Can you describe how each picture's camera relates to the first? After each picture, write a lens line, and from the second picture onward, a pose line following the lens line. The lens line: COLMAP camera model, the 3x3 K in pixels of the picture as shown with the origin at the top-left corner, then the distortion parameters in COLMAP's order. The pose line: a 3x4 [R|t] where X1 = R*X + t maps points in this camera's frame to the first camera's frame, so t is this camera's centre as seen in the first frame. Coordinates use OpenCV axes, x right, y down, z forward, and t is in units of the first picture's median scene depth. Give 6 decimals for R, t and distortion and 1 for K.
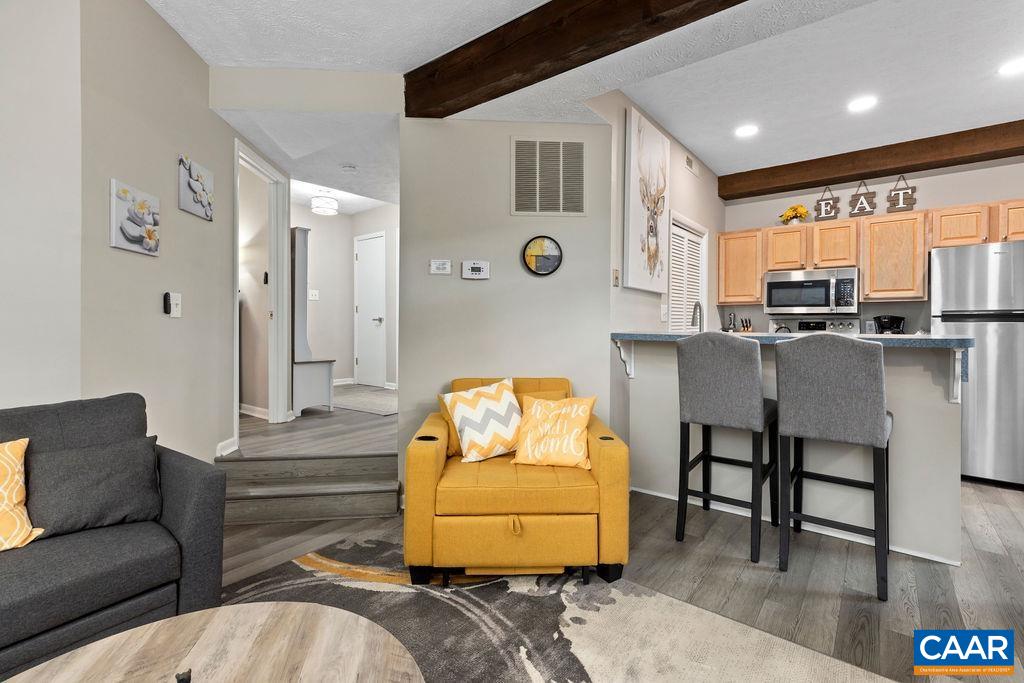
lens RADIAL K [[465.5, 0, 513.0], [0, 465.5, 324.7], [0, 0, 1]] dist [0.000744, -0.000111]
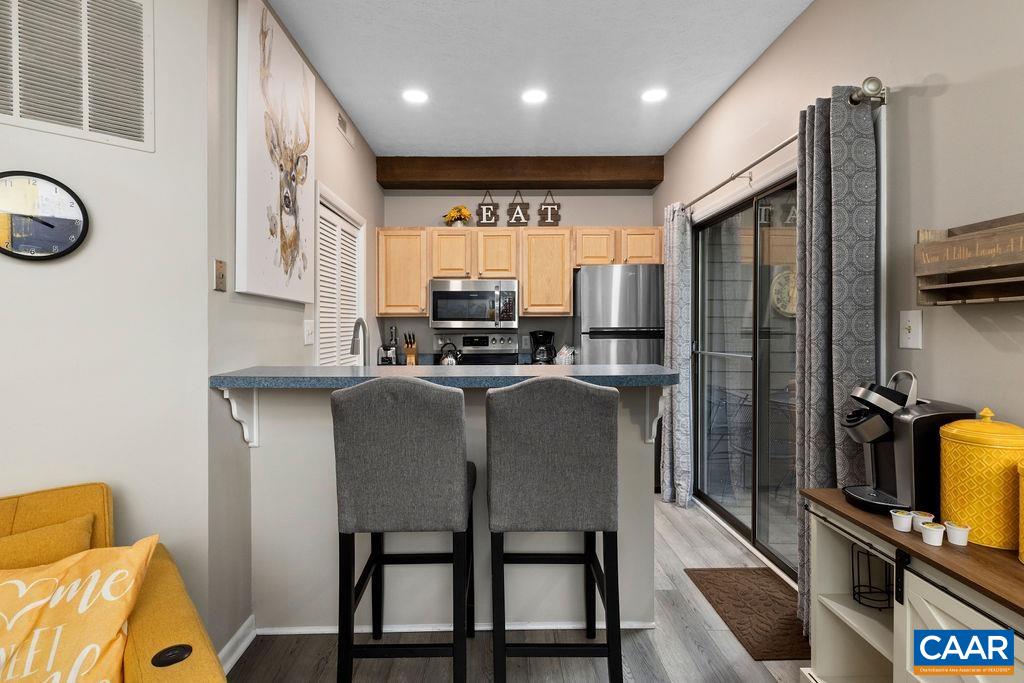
lens RADIAL K [[491.3, 0, 501.8], [0, 491.3, 330.7], [0, 0, 1]] dist [-0.002826, -0.000610]
pose [[0.773501, -0.010543, 0.633707, 0.082566], [0.007755, 0.999944, 0.007171, -0.027309], [-0.633747, -0.000632, 0.773540, 0.250000]]
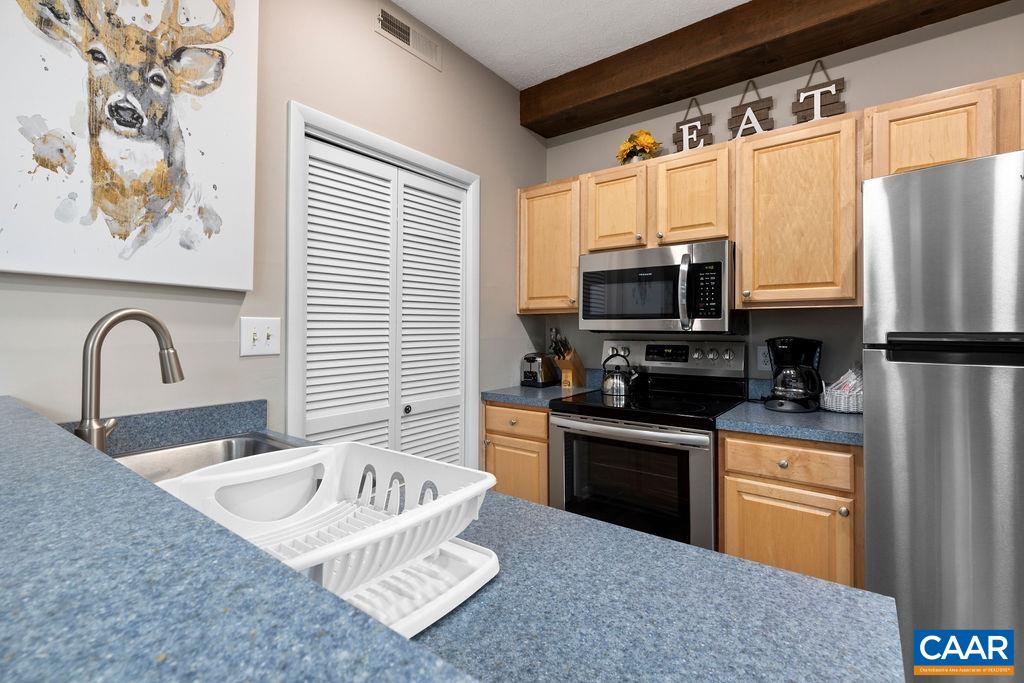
lens RADIAL K [[465.5, 0, 513.0], [0, 465.5, 324.7], [0, 0, 1]] dist [0.000744, -0.000111]
pose [[0.999711, -0.002484, 0.023896, 0.496740], [0.002734, 0.999942, -0.010448, -0.028222], [-0.023869, 0.010510, 0.999660, 0.511047]]
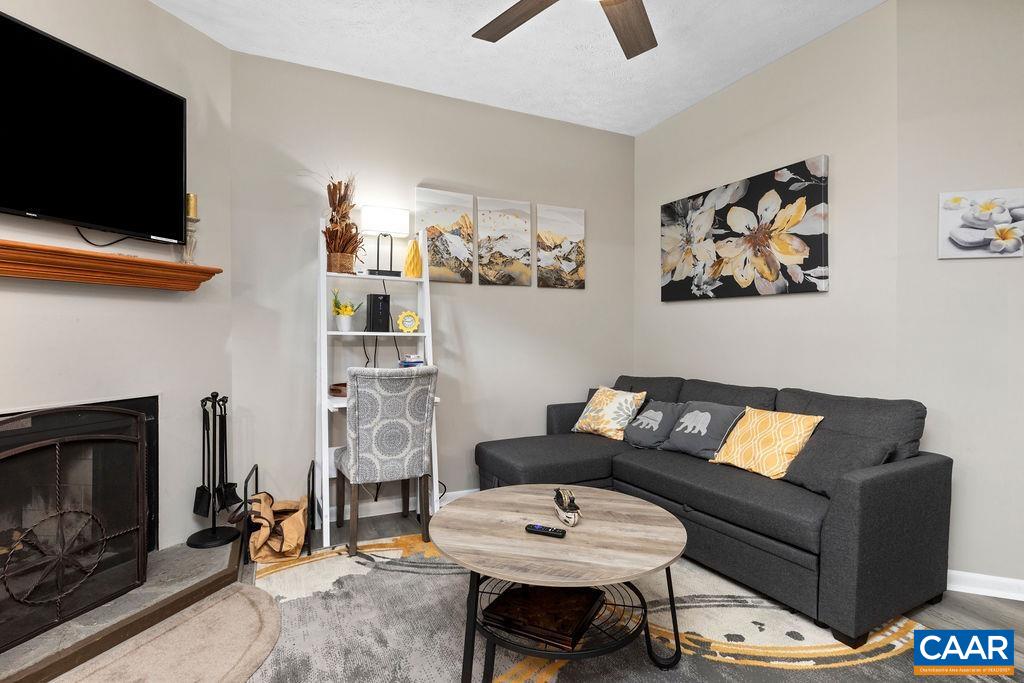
lens RADIAL K [[498.5, 0, 512.0], [0, 498.5, 341.5], [0, 0, 1]] dist [-0.003172, -0.000036]
pose [[-0.430526, 0.011600, -0.902504, 0.273350], [-0.008200, 0.999826, 0.016762, 0.001281], [0.902541, 0.014617, -0.430356, 0.321477]]
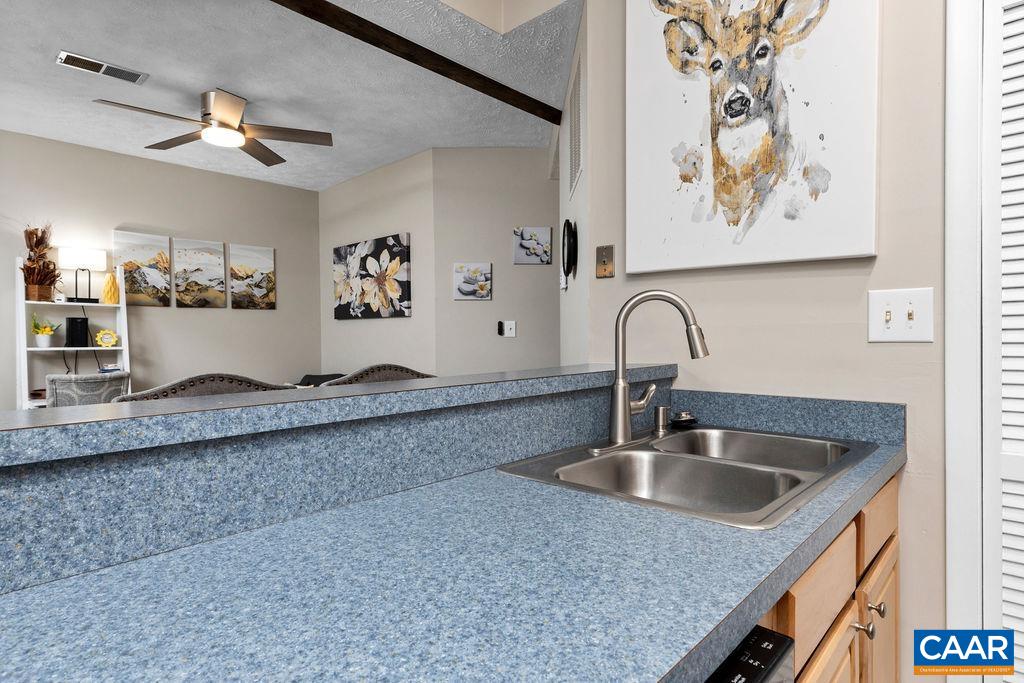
lens RADIAL K [[549.3, 0, 512.0], [0, 549.3, 341.5], [0, 0, 1]] dist [0.000738, 0.001138]
pose [[-0.077065, 0.009863, -0.996977, 0.653736], [0.009168, 0.999916, 0.009183, -0.011399], [0.996984, -0.008432, -0.077148, 0.713697]]
